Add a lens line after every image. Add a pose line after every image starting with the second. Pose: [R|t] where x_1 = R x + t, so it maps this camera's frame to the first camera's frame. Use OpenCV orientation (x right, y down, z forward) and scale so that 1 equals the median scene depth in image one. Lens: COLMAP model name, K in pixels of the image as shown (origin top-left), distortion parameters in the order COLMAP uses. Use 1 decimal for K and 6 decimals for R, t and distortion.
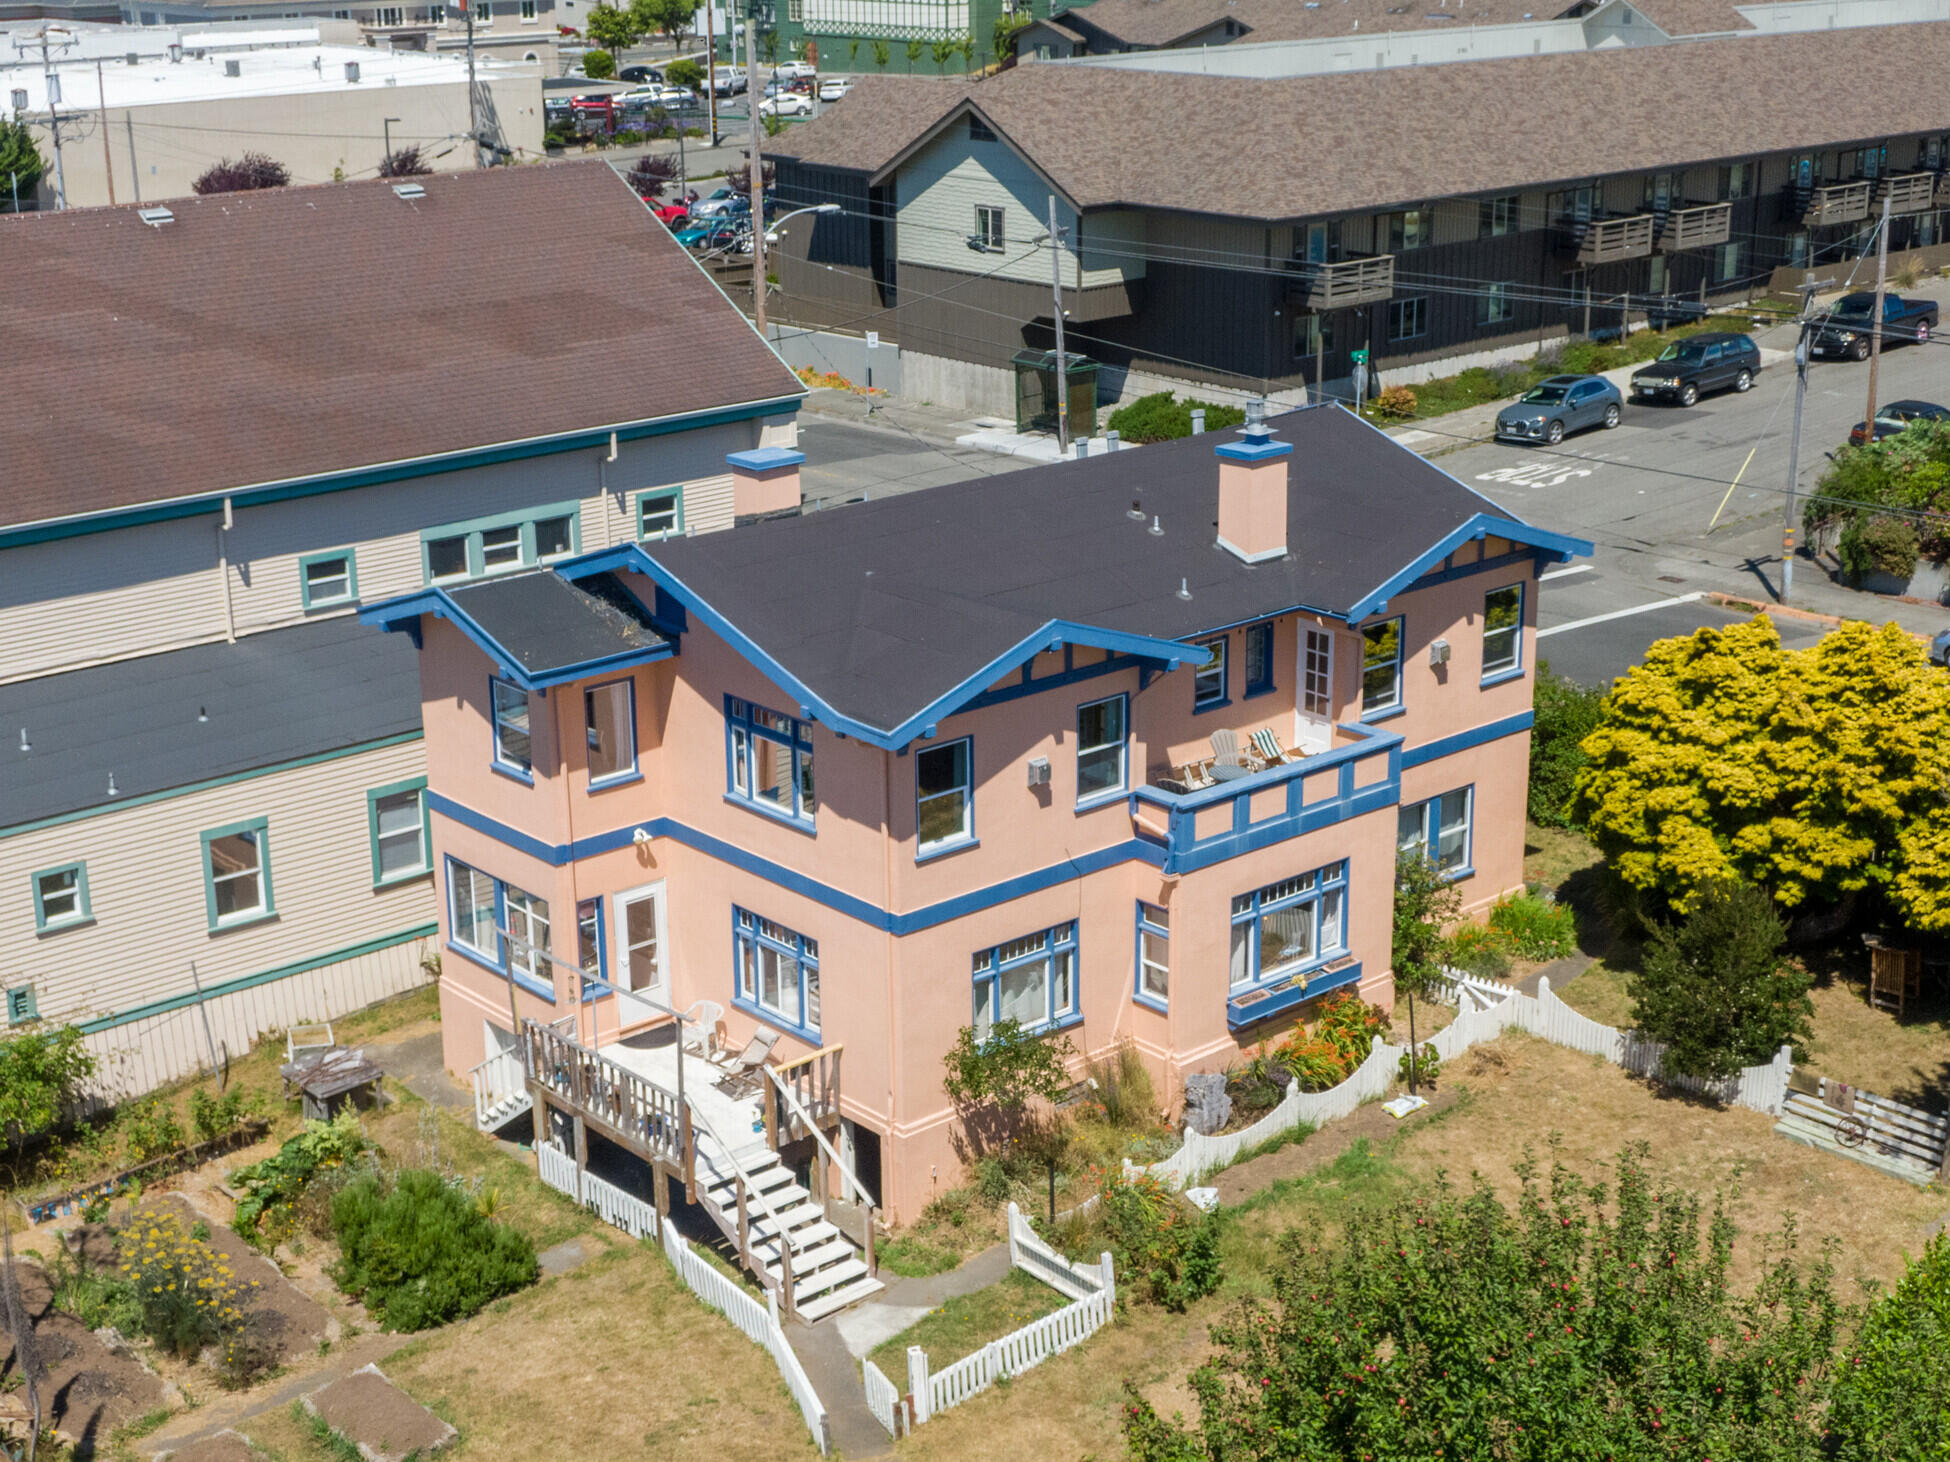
lens RADIAL K [[2759.4, 0, 975.0], [0, 2759.4, 731.0], [0, 0, 1]] dist [0.078708, -0.349673]
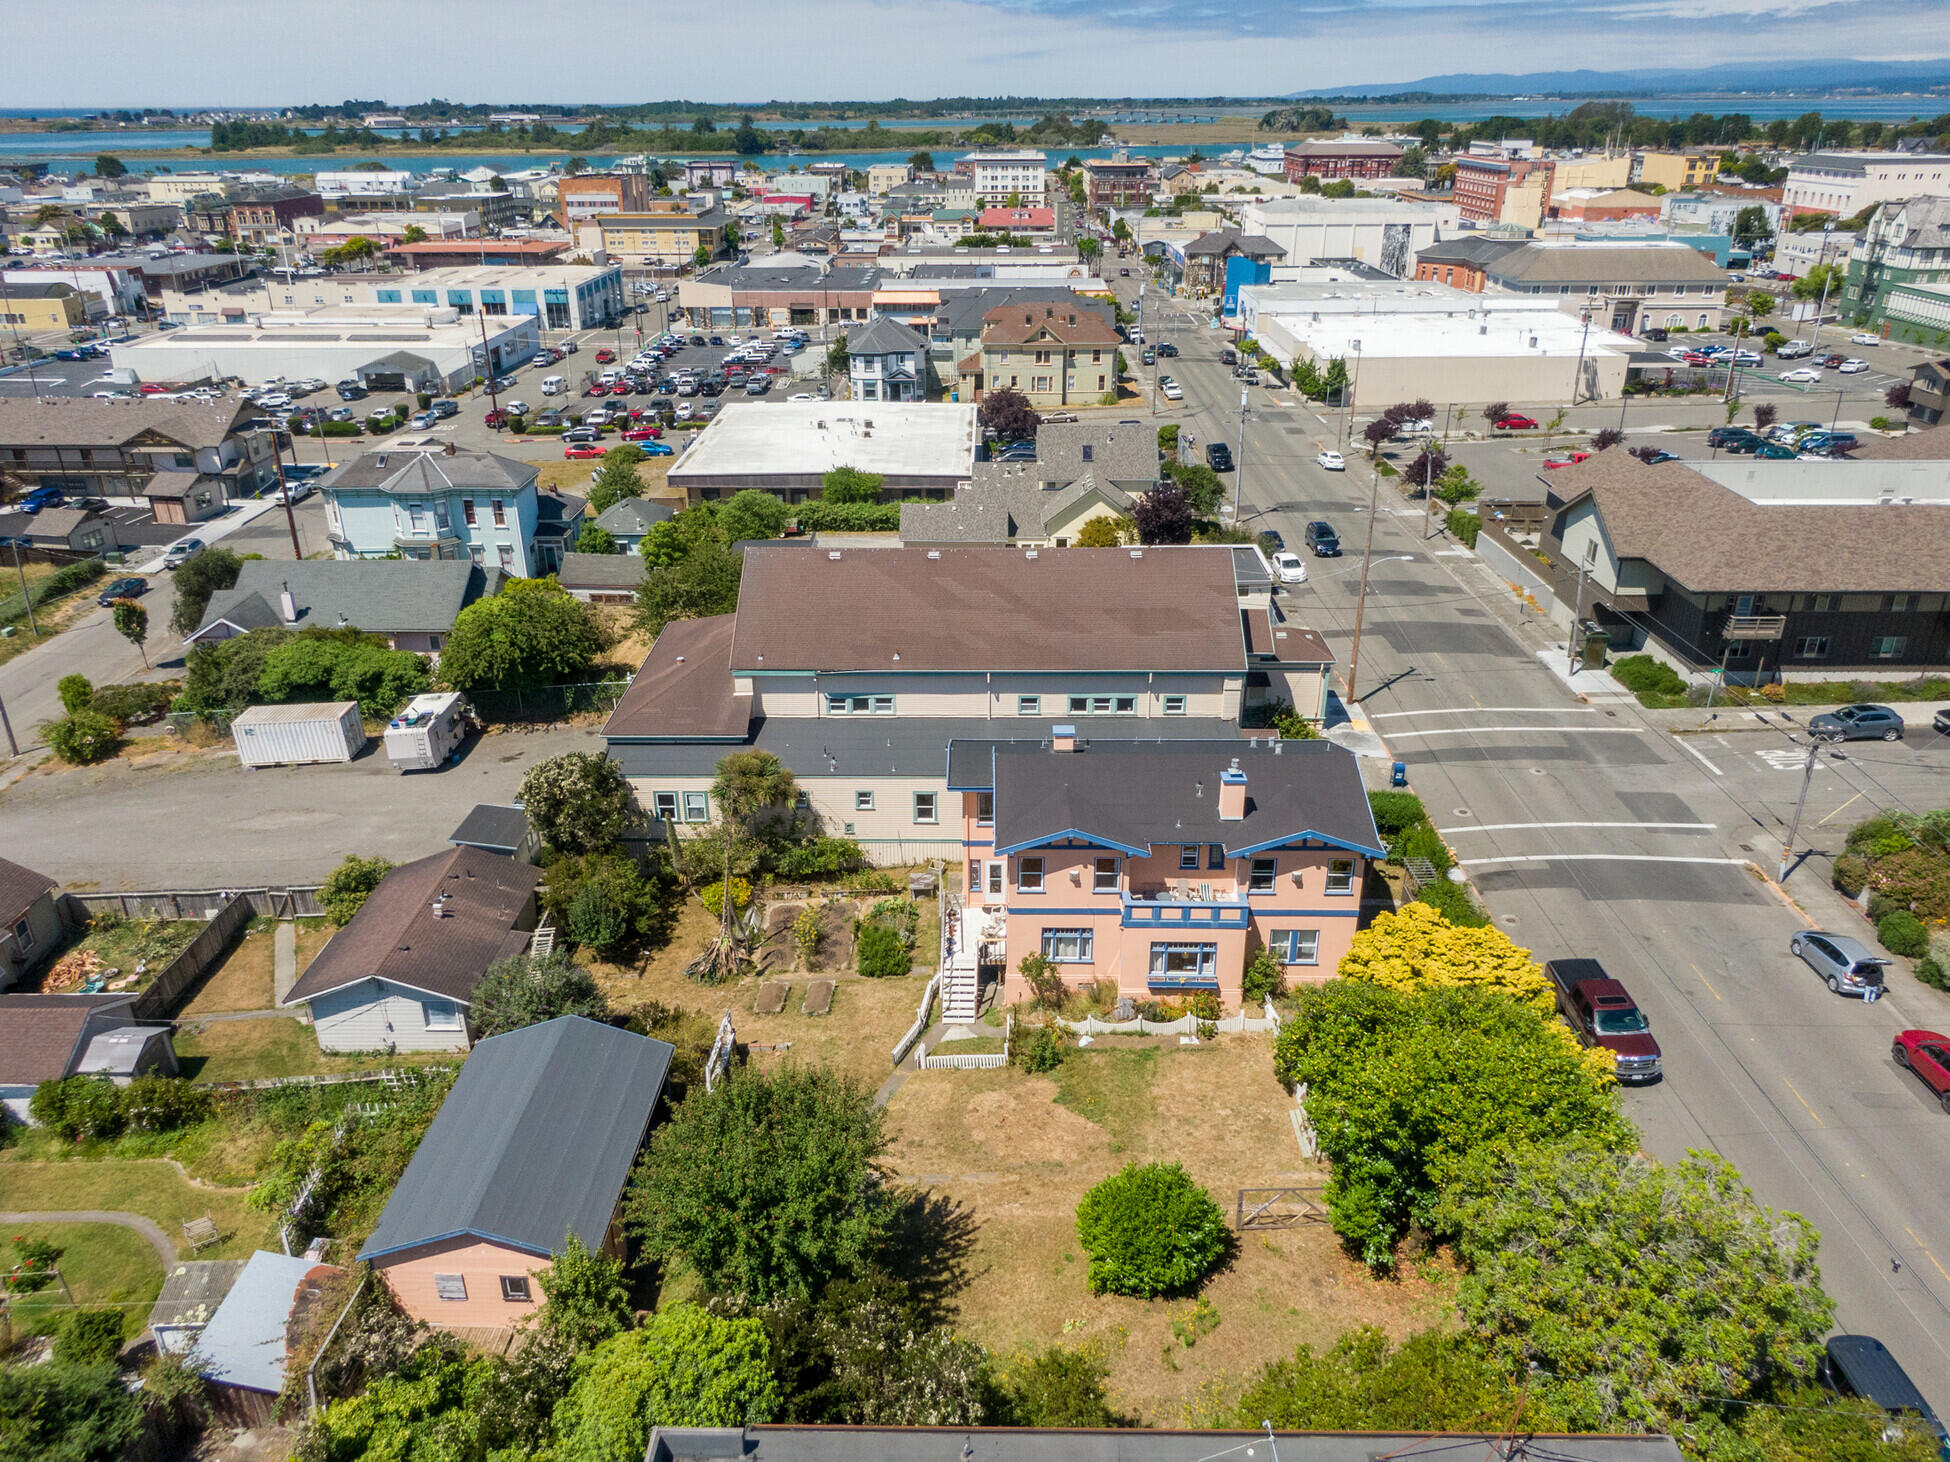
lens RADIAL K [[1388.3, 0, 975.0], [0, 1388.3, 731.0], [0, 0, 1]] dist [0.072152, -0.091992]
pose [[0.743815, 0.282677, -0.605668, 0.698648], [-0.207842, 0.959061, 0.192364, -0.345916], [0.635249, -0.017200, 0.772116, -0.135824]]
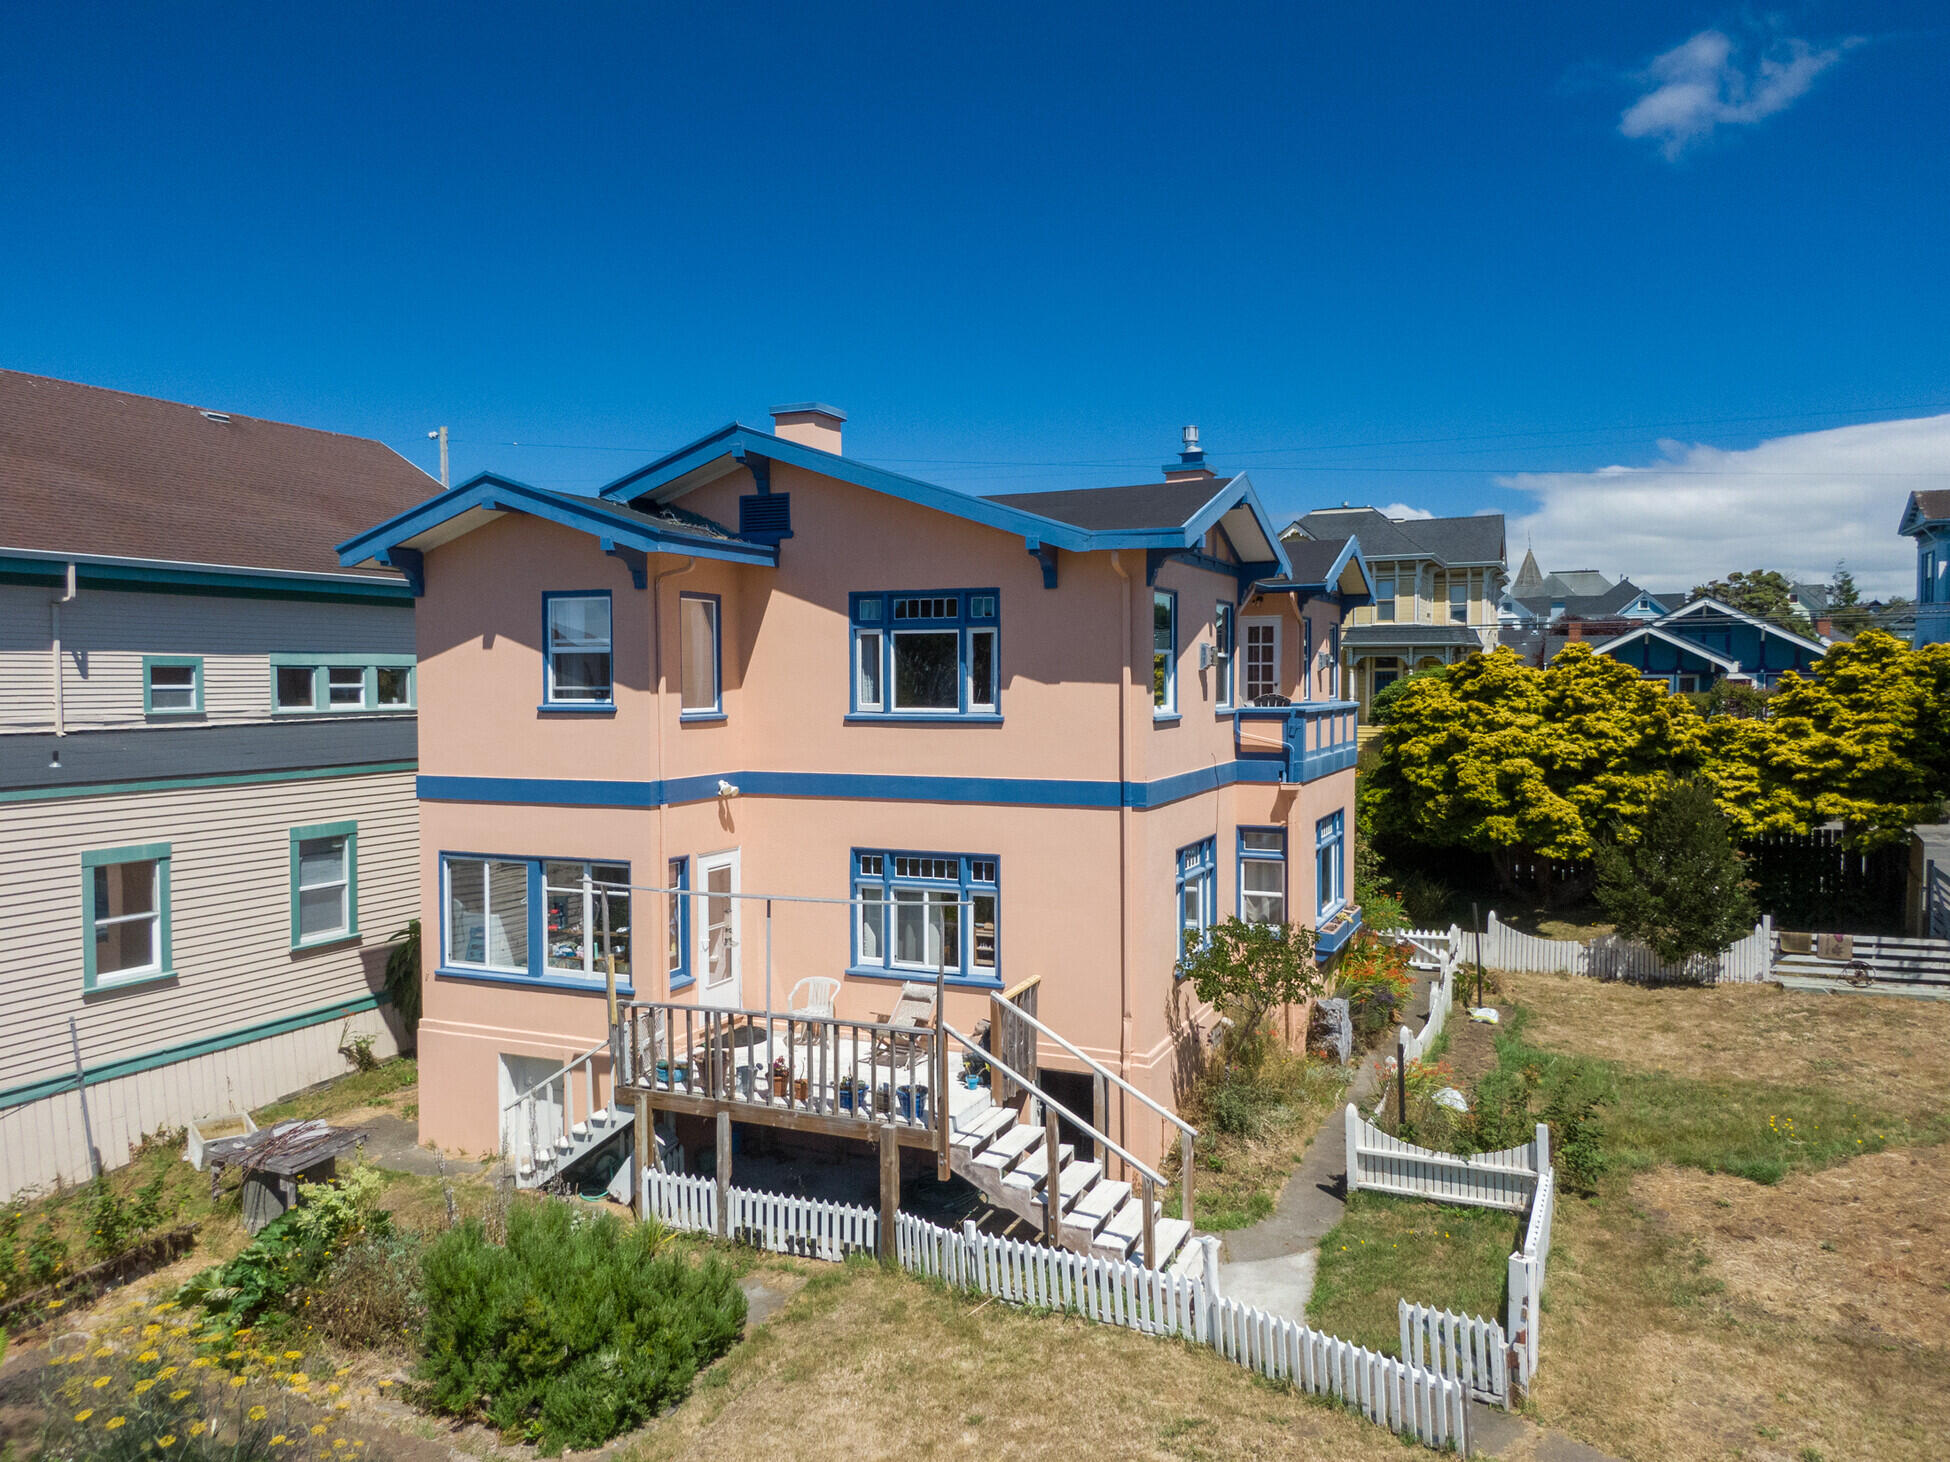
lens RADIAL K [[1397.9, 0, 975.0], [0, 1397.9, 731.0], [0, 0, 1]] dist [0.056905, -0.094148]
pose [[0.905370, -0.009291, 0.424523, -0.229897], [0.124573, 0.961581, -0.244628, 0.134053], [-0.405940, 0.274363, 0.871744, 0.574577]]
